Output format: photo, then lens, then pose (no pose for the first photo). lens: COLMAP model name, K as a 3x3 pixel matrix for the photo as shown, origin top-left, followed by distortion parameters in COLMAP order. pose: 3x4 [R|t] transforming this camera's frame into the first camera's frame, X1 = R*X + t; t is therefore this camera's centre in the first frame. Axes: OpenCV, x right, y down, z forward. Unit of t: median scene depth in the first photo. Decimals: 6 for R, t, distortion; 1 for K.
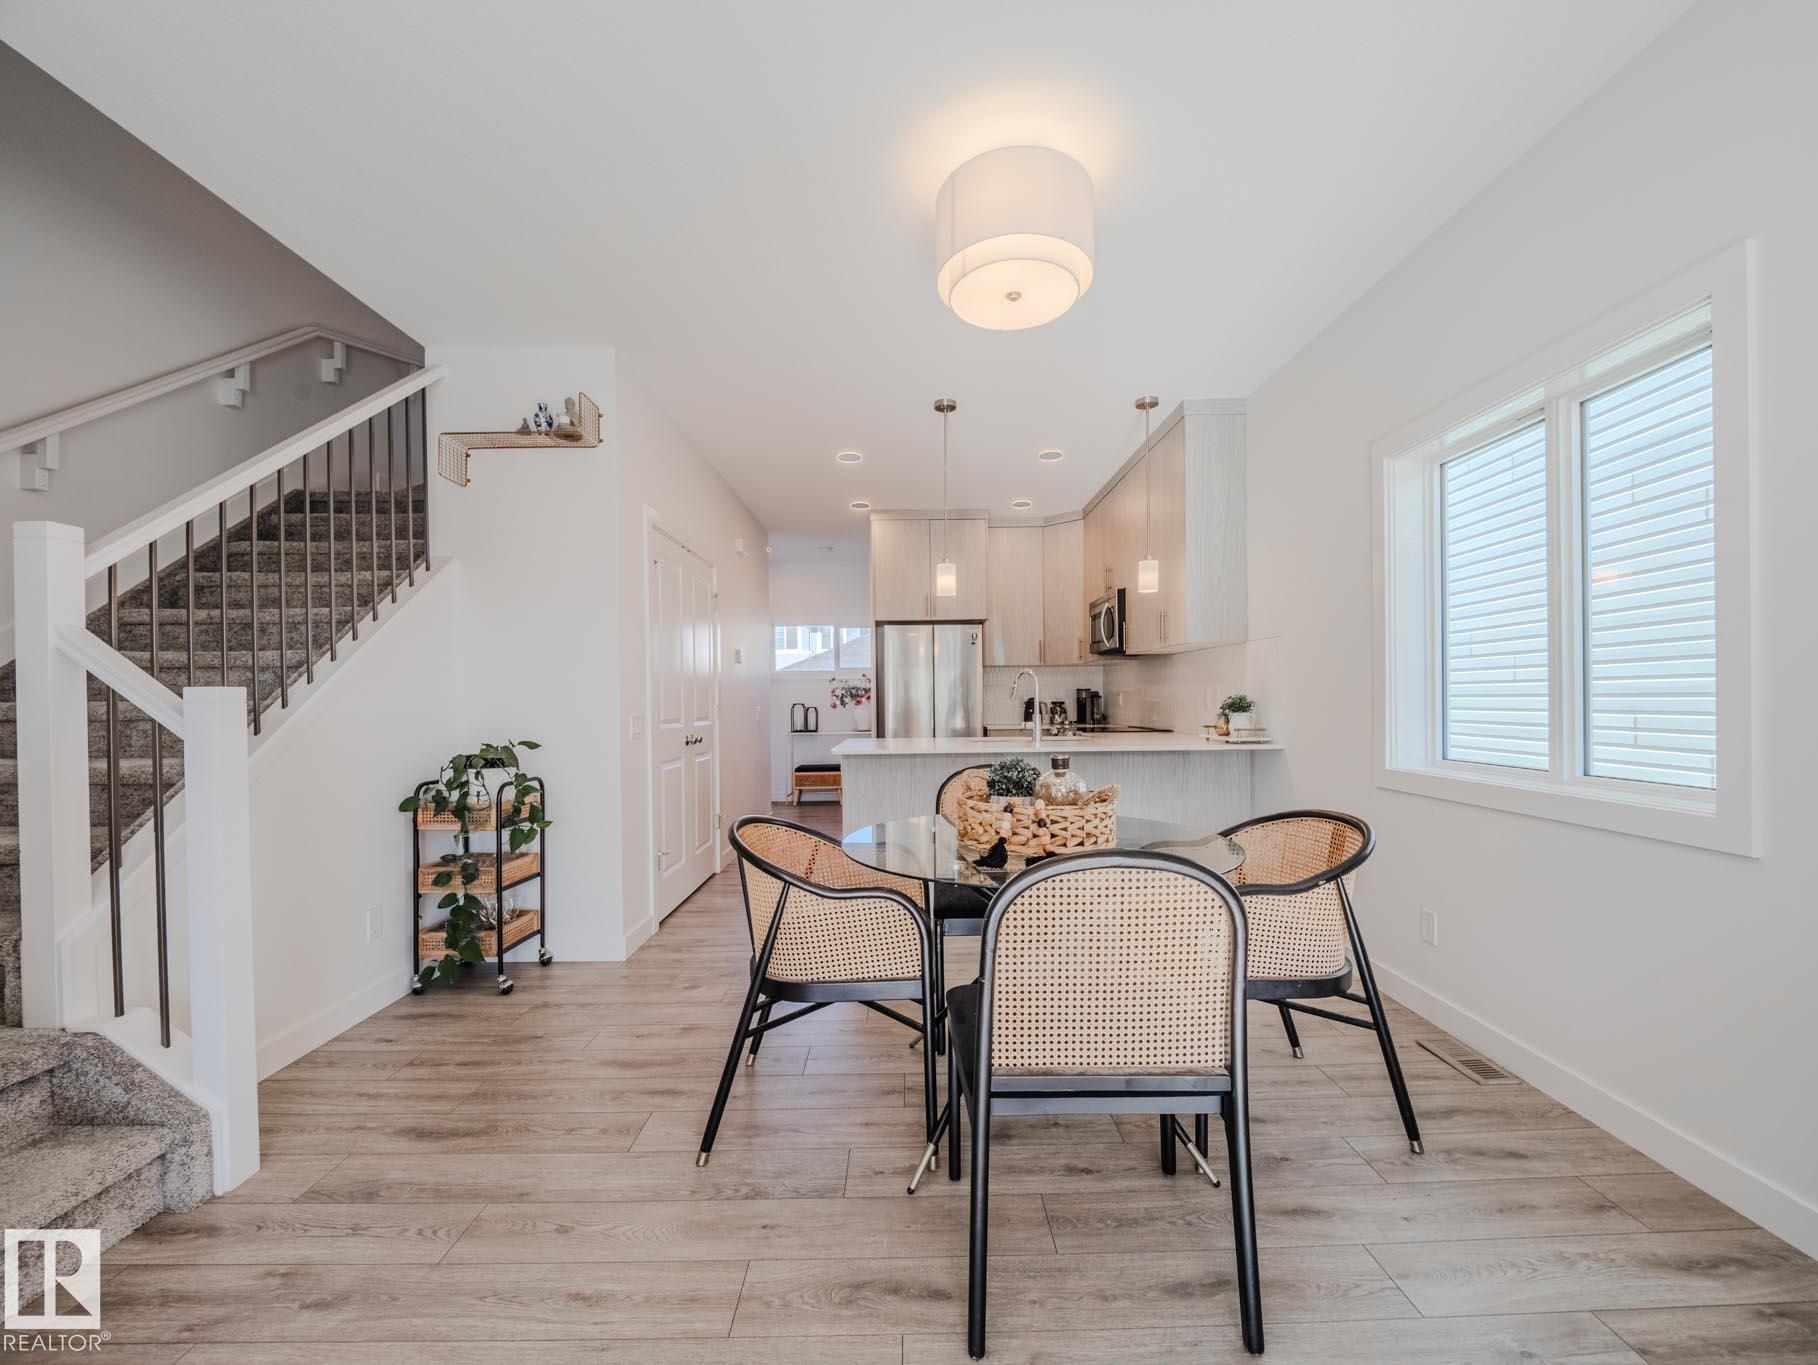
lens RADIAL K [[753.1, 0, 915.7], [0, 753.1, 698.3], [0, 0, 1]] dist [-0.010459, -0.000892]
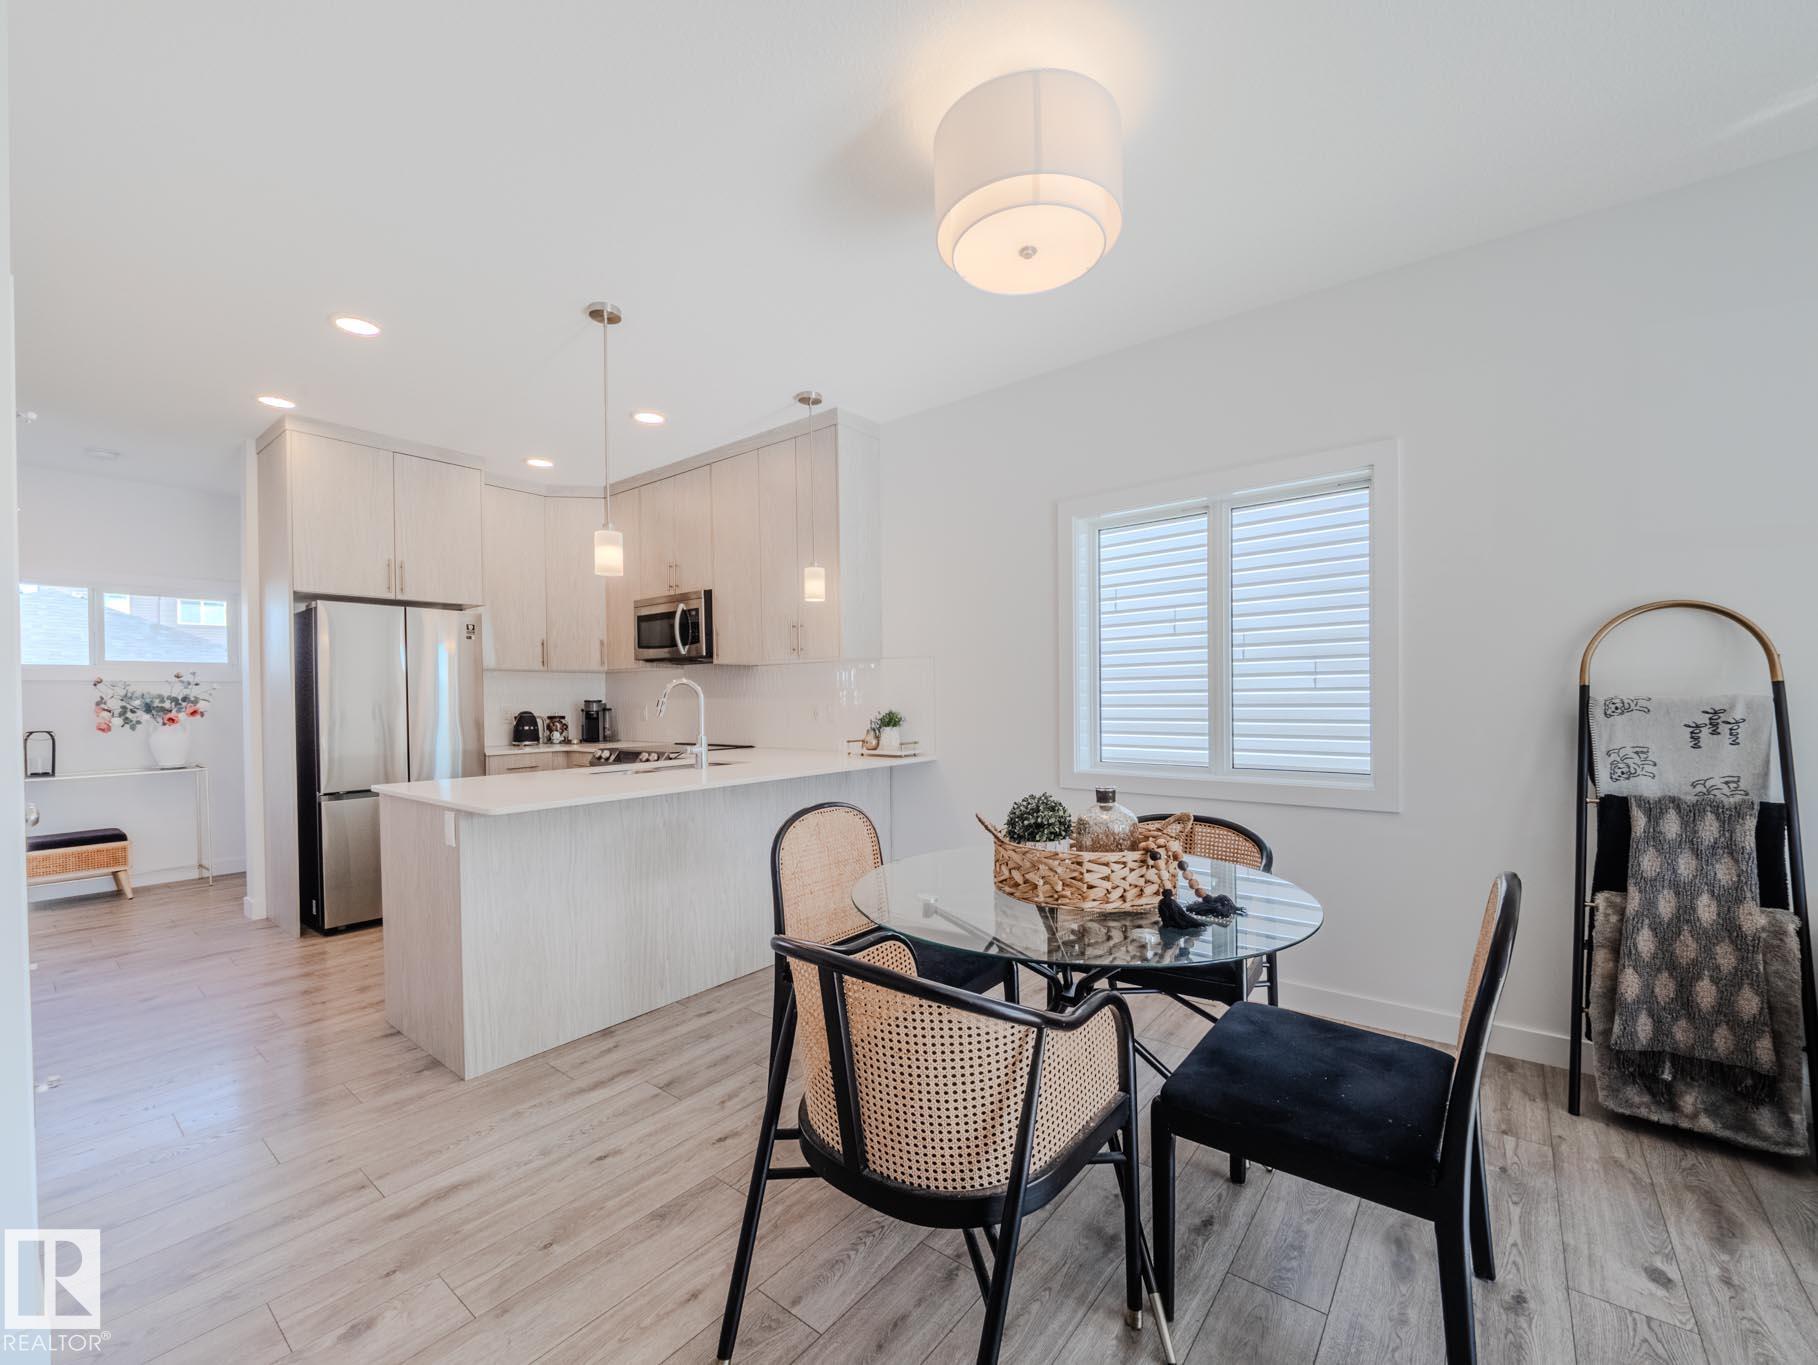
lens RADIAL K [[753.1, 0, 907.9], [0, 753.1, 696.9], [0, 0, 1]] dist [-0.010459, -0.000892]
pose [[0.622343, -0.002589, 0.782741, -0.215706], [0.003712, 0.999993, 0.000356, -0.014510], [-0.782736, 0.002684, 0.622348, 0.209184]]
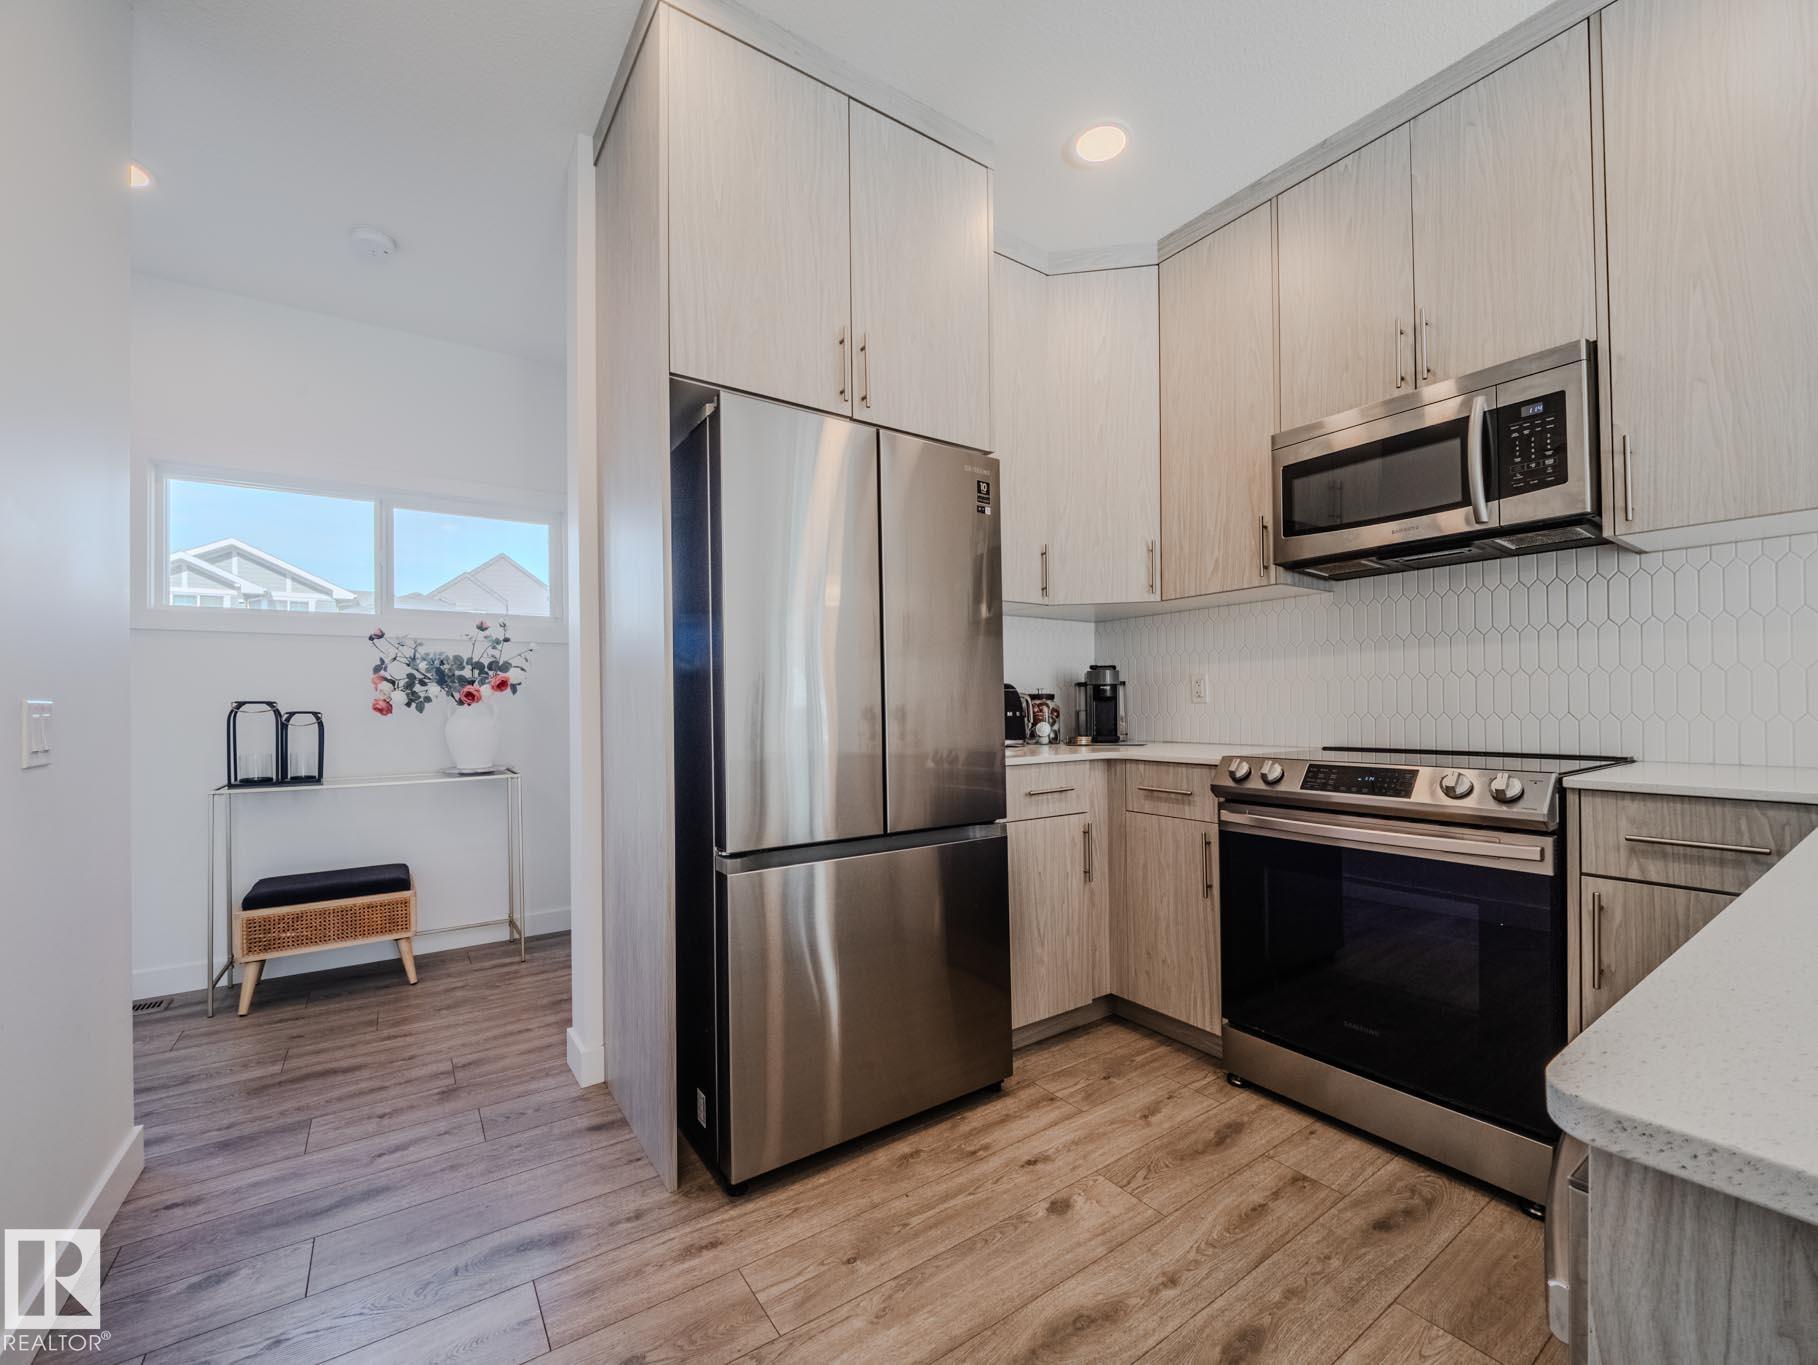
lens RADIAL K [[753.1, 0, 923.2], [0, 753.1, 694.5], [0, 0, 1]] dist [-0.010459, -0.000892]
pose [[0.817114, 0.004994, 0.576454, -0.131400], [0.004446, 0.999878, -0.014964, 0.013143], [-0.576458, 0.014790, 0.816993, 0.700717]]
